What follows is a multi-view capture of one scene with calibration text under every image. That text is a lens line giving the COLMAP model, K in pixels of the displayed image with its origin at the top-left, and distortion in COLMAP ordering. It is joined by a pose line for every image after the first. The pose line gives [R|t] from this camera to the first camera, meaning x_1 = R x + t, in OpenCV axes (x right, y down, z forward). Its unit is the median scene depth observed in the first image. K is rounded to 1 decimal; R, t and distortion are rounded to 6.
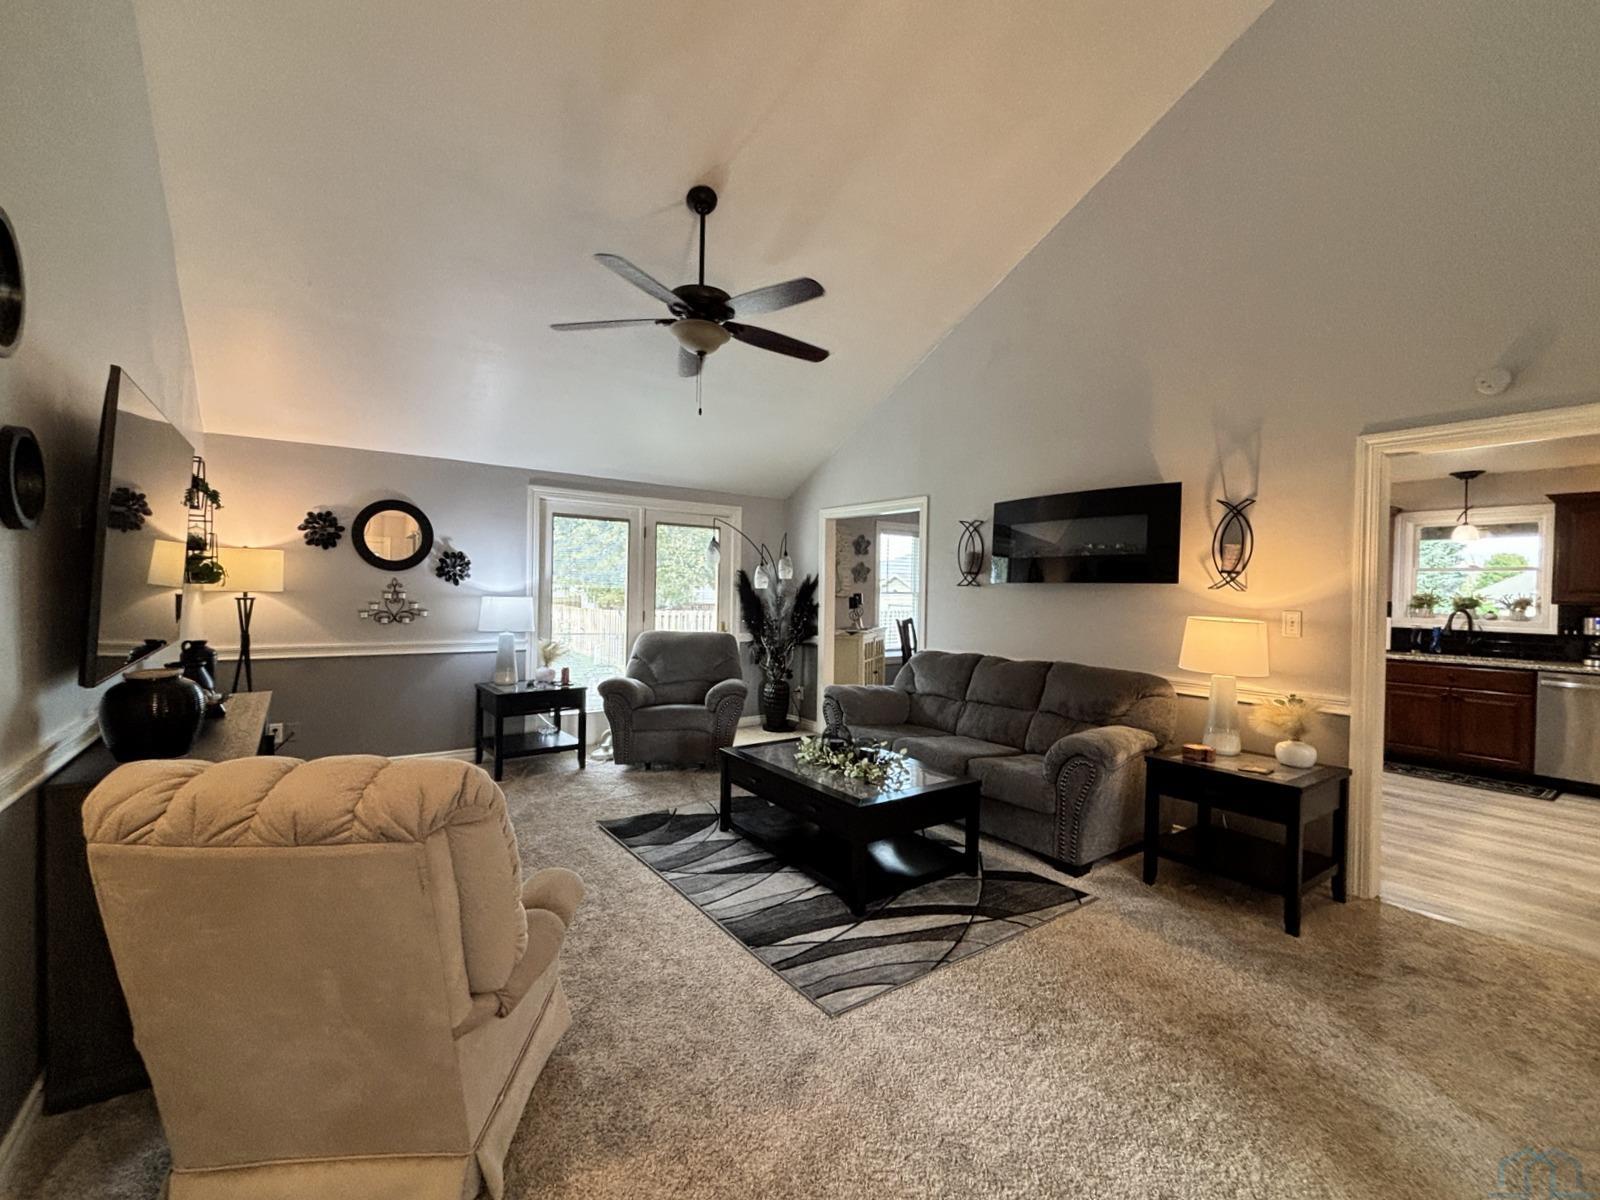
lens RADIAL K [[671.0, 0, 806.2], [0, 671.0, 600.1], [0, 0, 1]] dist [0.038375, -0.000056]
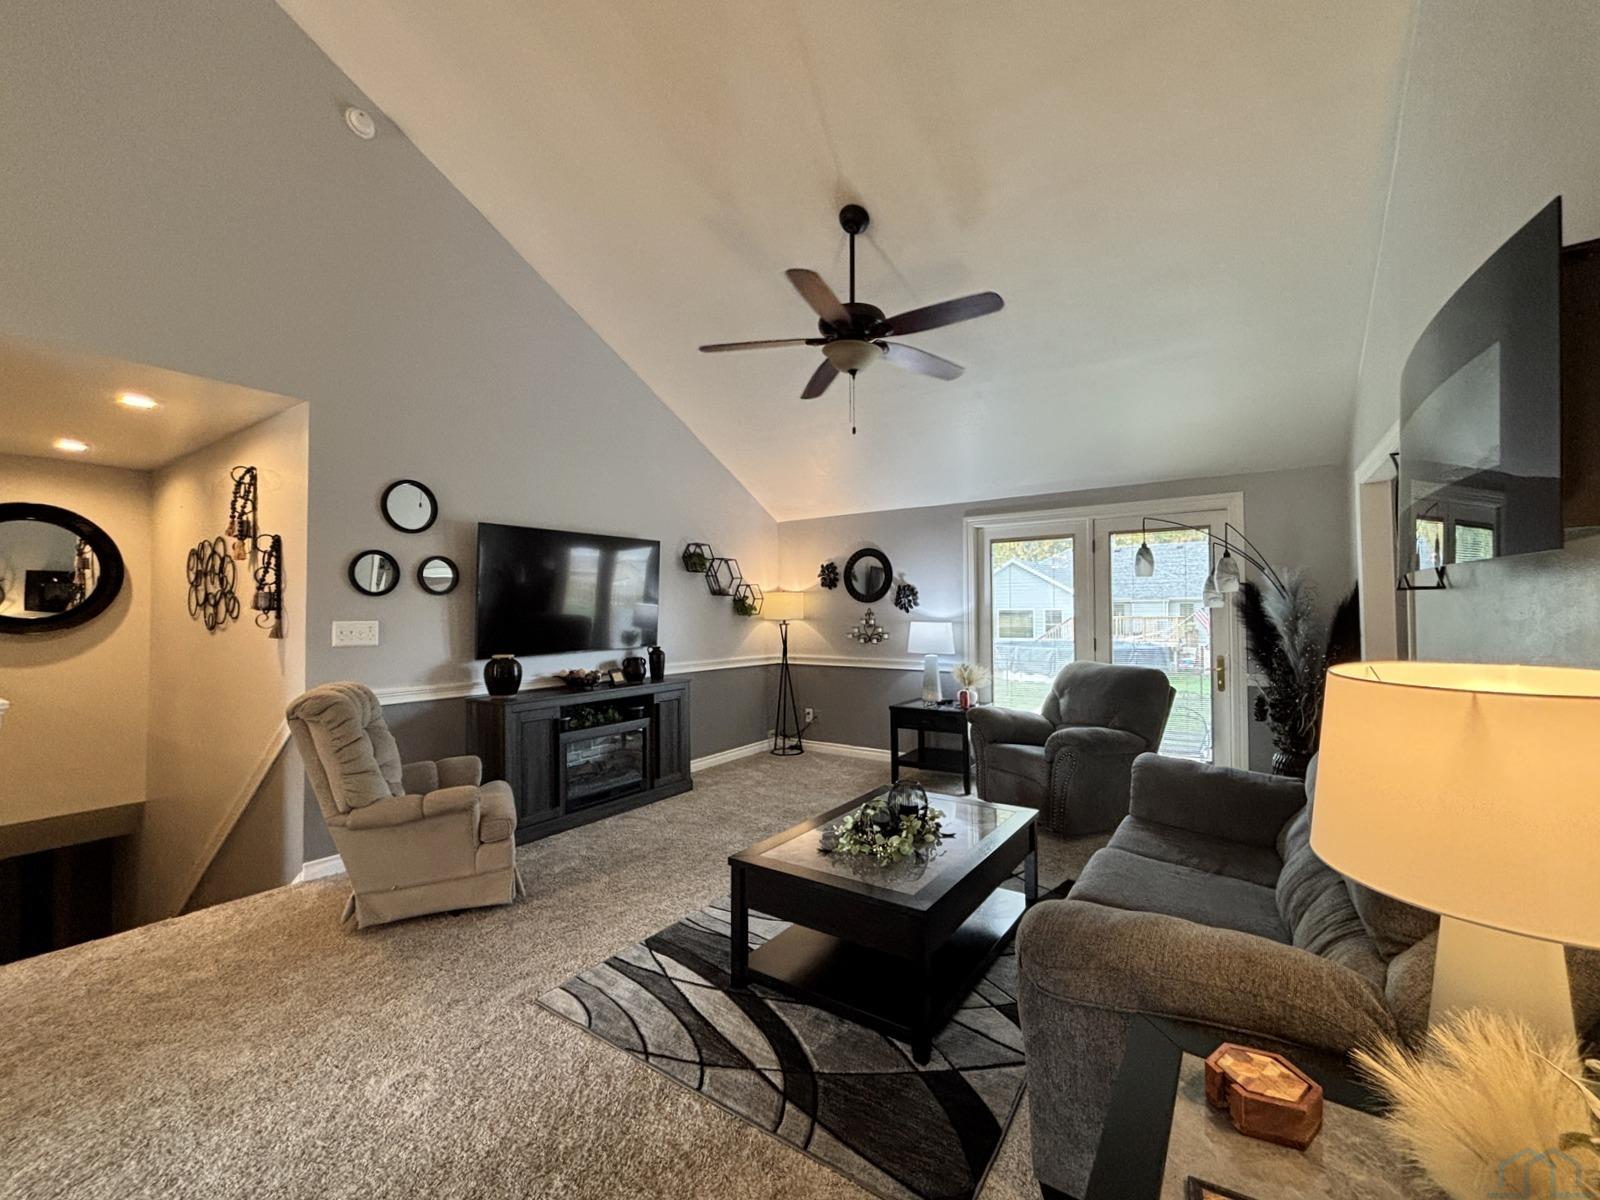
lens RADIAL K [[671.0, 0, 806.2], [0, 671.0, 600.1], [0, 0, 1]] dist [0.038375, -0.000056]
pose [[0.334298, -0.039012, -0.941660, 0.580224], [-0.003769, 0.999080, -0.042729, 0.007214], [0.942460, 0.017834, 0.333843, 0.484359]]
